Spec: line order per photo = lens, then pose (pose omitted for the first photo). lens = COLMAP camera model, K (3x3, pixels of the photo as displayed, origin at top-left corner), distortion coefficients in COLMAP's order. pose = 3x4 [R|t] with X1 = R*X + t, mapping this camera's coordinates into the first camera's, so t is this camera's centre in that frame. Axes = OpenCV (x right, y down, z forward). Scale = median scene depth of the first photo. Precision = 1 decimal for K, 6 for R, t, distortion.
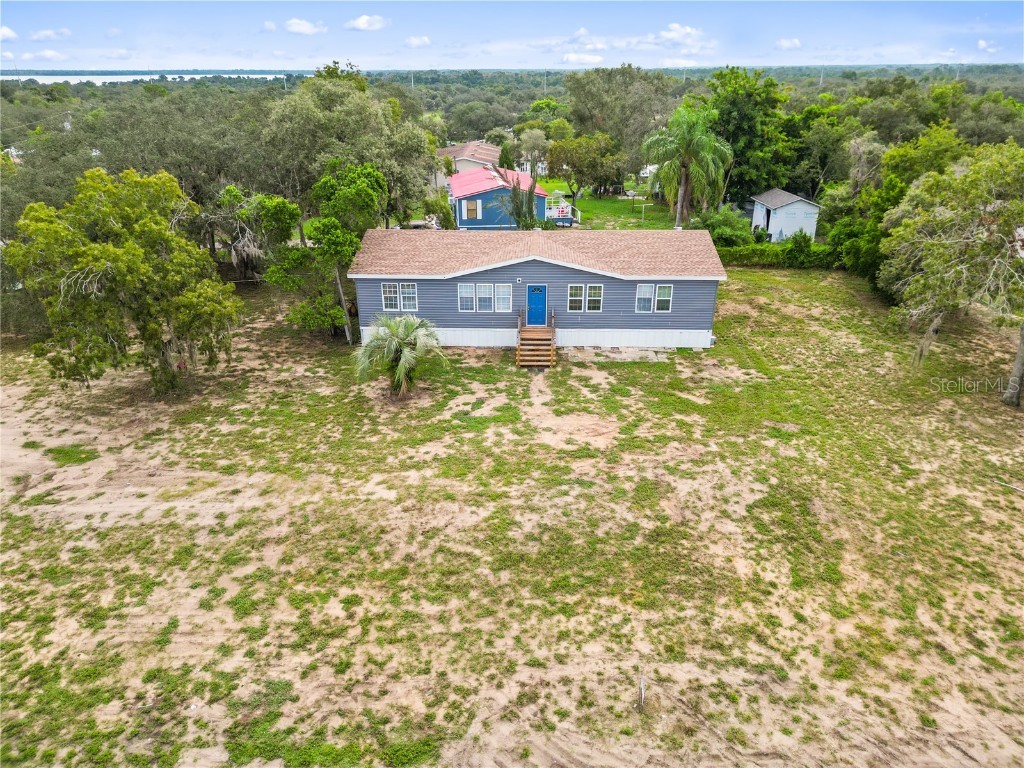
lens RADIAL K [[719.4, 0, 509.7], [0, 719.4, 383.7], [0, 0, 1]] dist [0.073181, -0.079702]
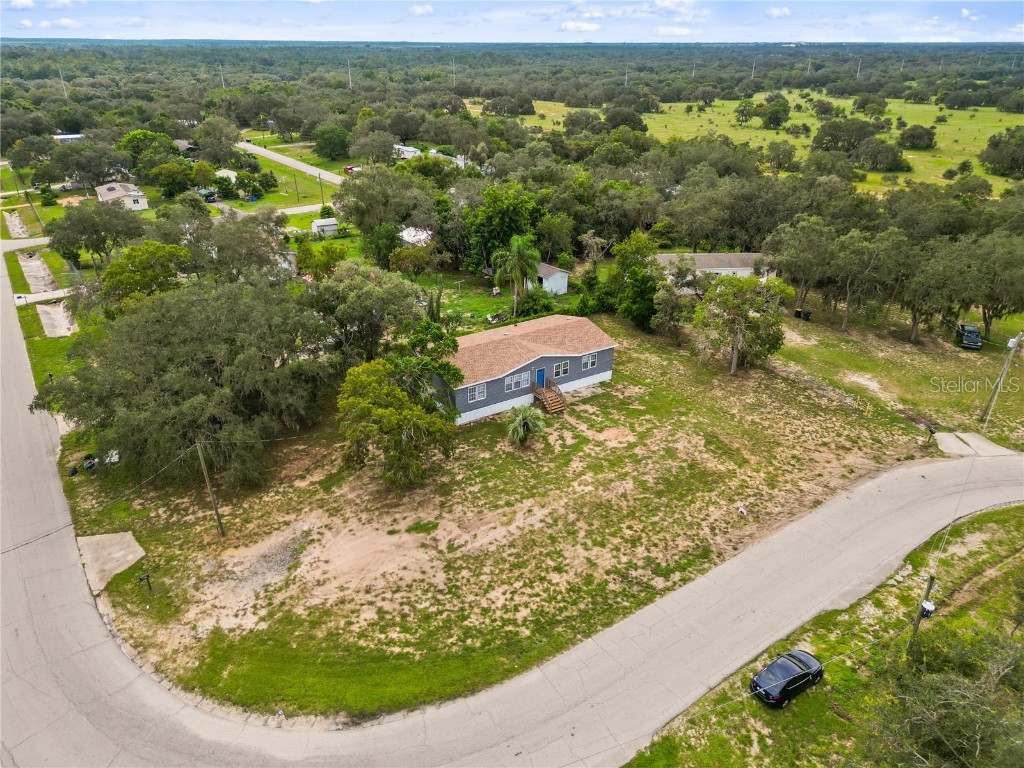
lens RADIAL K [[719.4, 0, 509.7], [0, 719.4, 383.7], [0, 0, 1]] dist [0.073181, -0.079702]
pose [[0.809078, -0.242789, 0.535207, -1.551941], [0.225722, 0.969206, 0.098439, -0.452482], [-0.542625, 0.041163, 0.838966, -0.768143]]
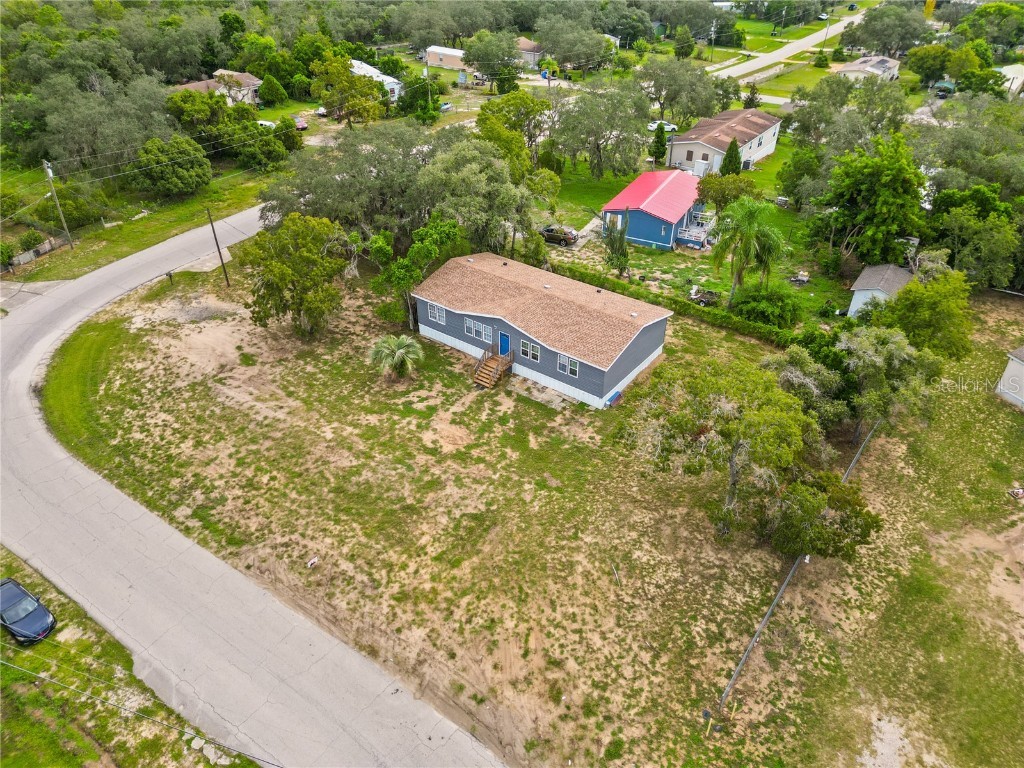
lens RADIAL K [[719.4, 0, 509.7], [0, 719.4, 383.7], [0, 0, 1]] dist [0.073181, -0.079702]
pose [[0.823512, 0.330244, -0.461267, 1.186273], [-0.234233, 0.938487, 0.253727, -0.643140], [0.516685, -0.100903, 0.850209, -0.455882]]
